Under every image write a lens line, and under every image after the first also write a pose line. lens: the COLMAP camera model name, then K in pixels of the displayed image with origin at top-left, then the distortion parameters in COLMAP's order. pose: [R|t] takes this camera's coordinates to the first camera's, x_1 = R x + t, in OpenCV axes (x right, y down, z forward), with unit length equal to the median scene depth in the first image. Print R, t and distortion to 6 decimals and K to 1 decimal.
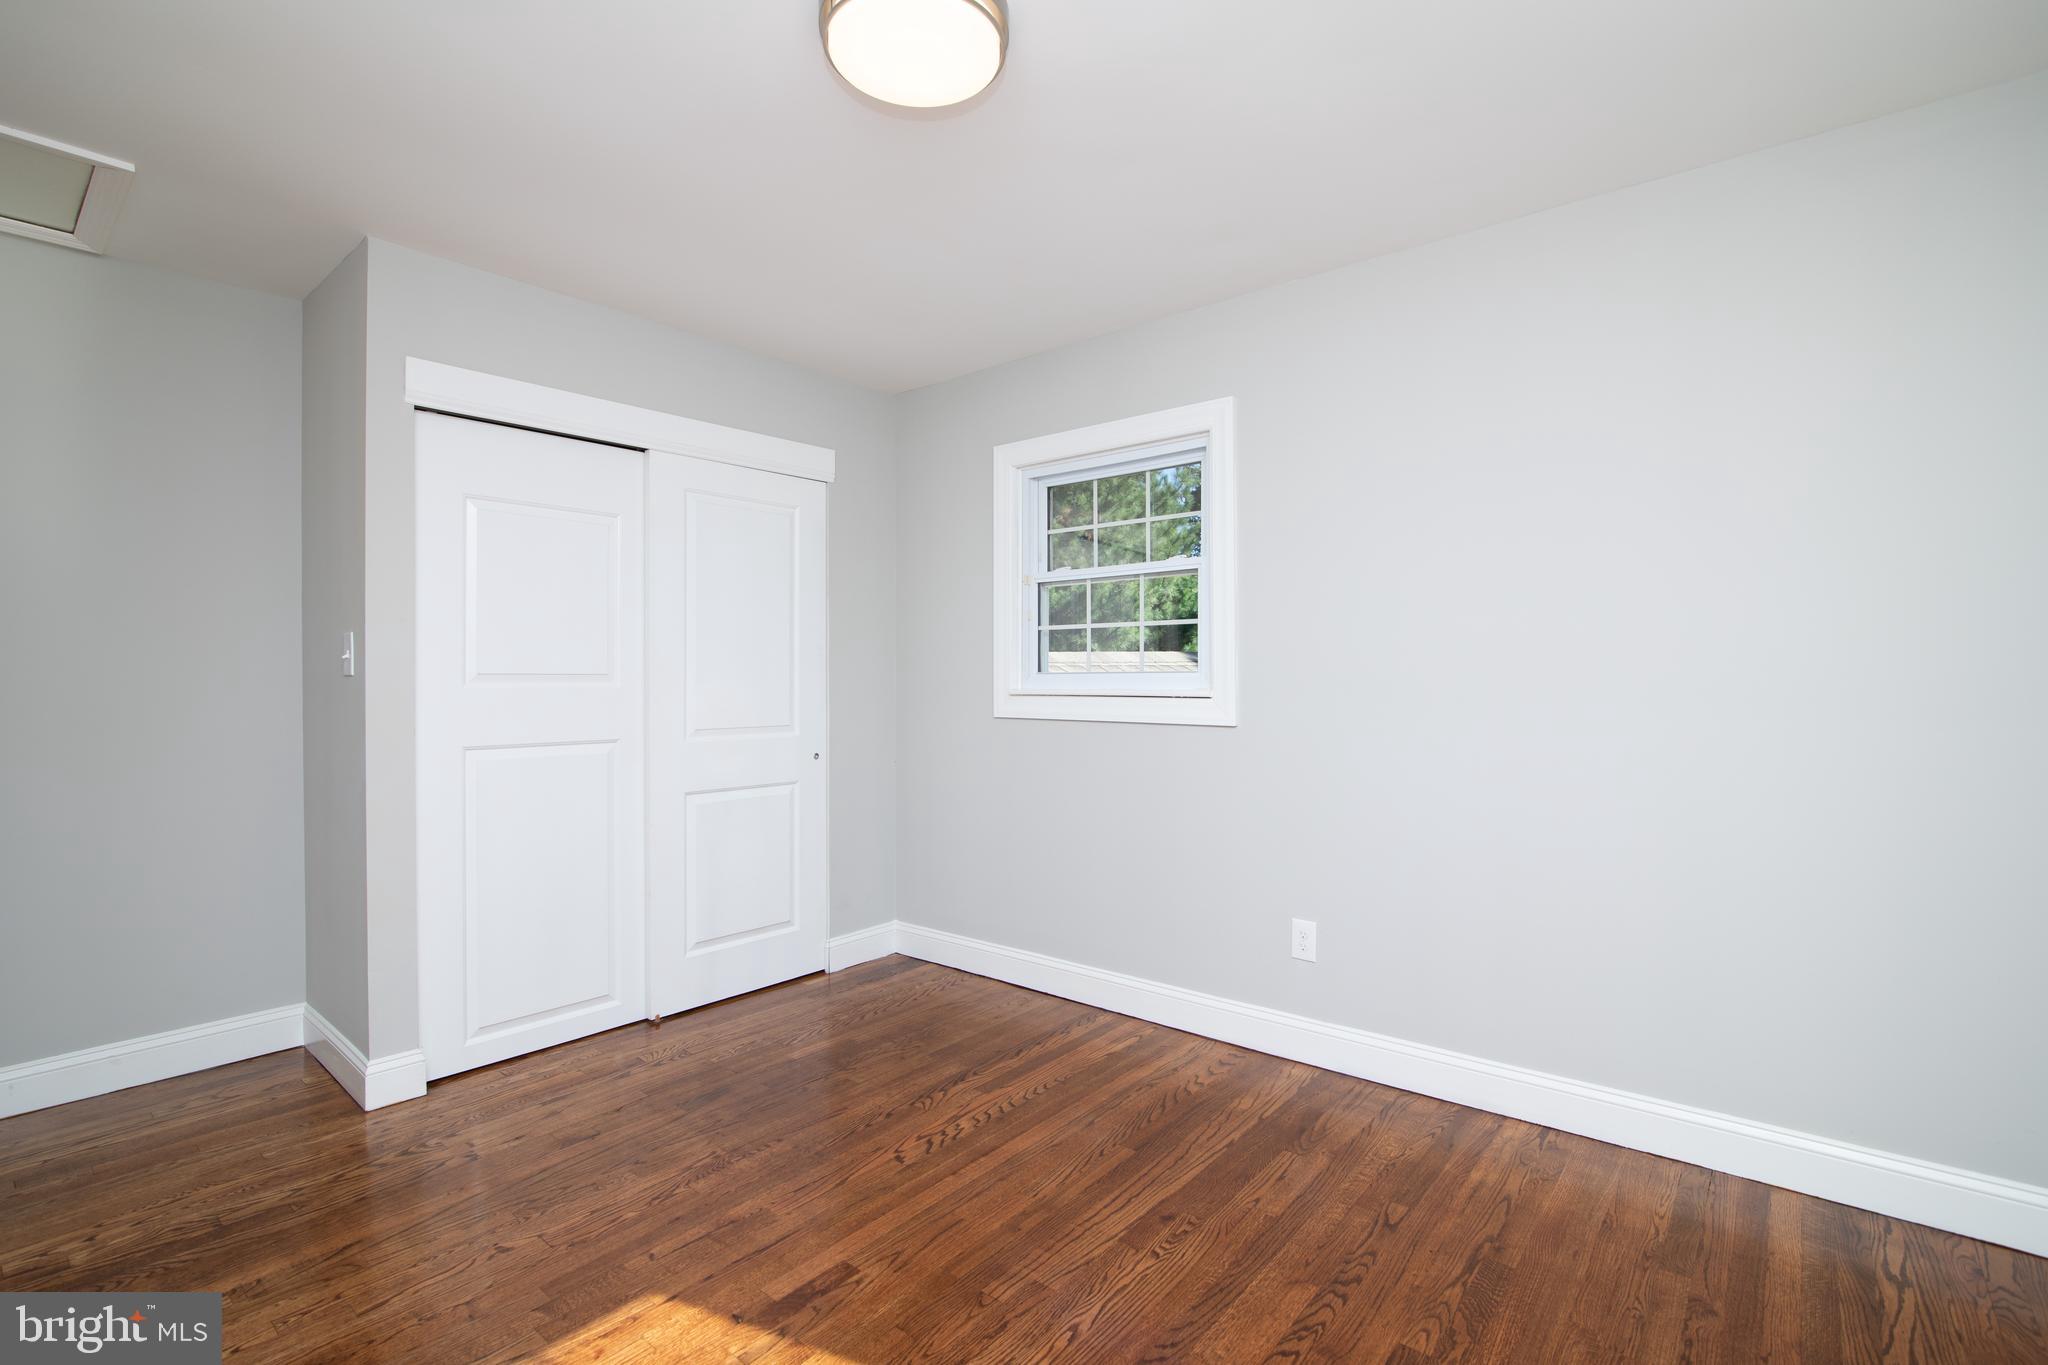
lens RADIAL K [[936.6, 0, 1027.2], [0, 936.6, 672.2], [0, 0, 1]] dist [-0.016801, 0.002773]
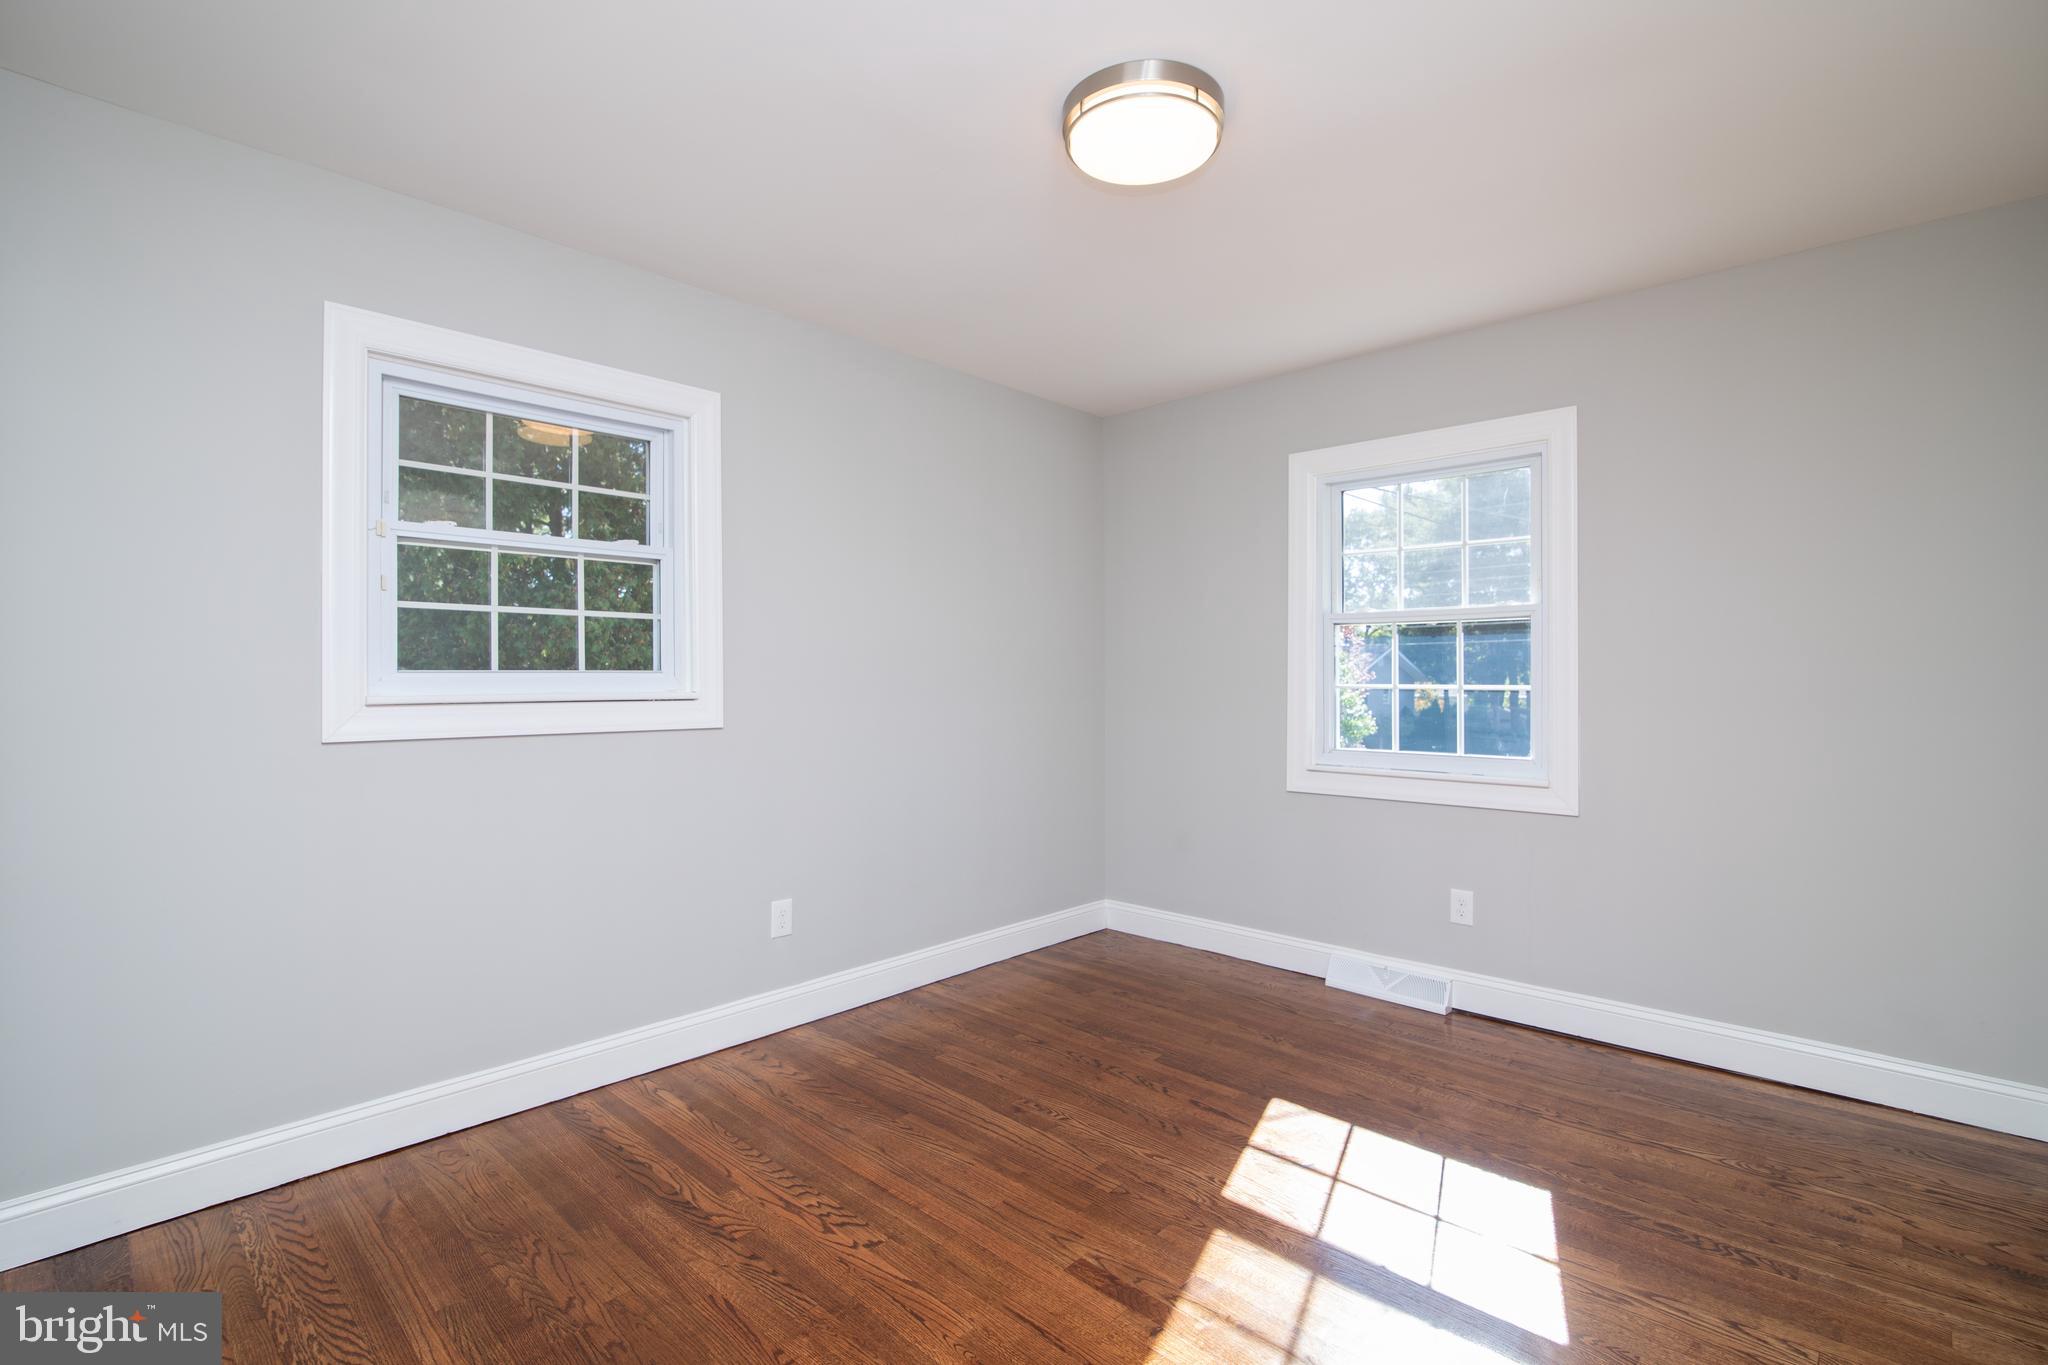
lens RADIAL K [[936.6, 0, 1027.0], [0, 936.6, 665.5], [0, 0, 1]] dist [-0.016801, 0.002773]
pose [[0.062915, 0.015703, 0.997895, -0.841085], [-0.002652, 0.999875, -0.015567, 0.007843], [-0.998015, -0.001667, 0.062949, 0.692632]]
